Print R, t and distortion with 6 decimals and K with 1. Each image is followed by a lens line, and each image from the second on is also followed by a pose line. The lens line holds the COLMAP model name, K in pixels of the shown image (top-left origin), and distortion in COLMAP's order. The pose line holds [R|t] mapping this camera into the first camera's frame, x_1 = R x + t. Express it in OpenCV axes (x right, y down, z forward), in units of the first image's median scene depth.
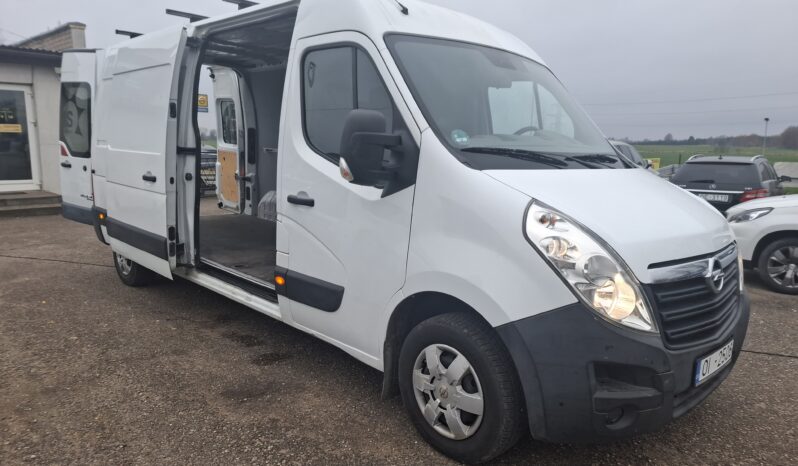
lens RADIAL K [[544.2, 0, 399.0], [0, 544.2, 233.0], [0, 0, 1]] dist [-0.005779, -0.000416]
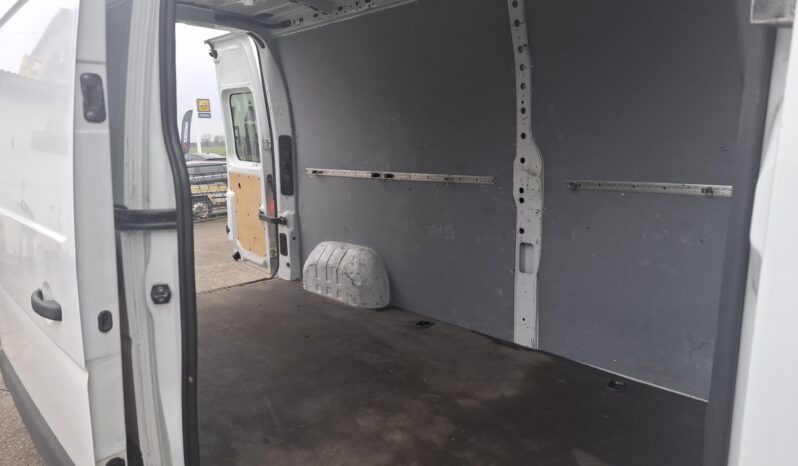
lens RADIAL K [[562.6, 0, 382.4], [0, 562.6, 234.8], [0, 0, 1]] dist [0.111847, -0.117518]
pose [[0.997513, -0.044381, -0.054753, -0.133674], [0.044591, 0.999002, 0.002620, -0.079952], [0.054582, -0.005055, 0.998497, 0.382973]]
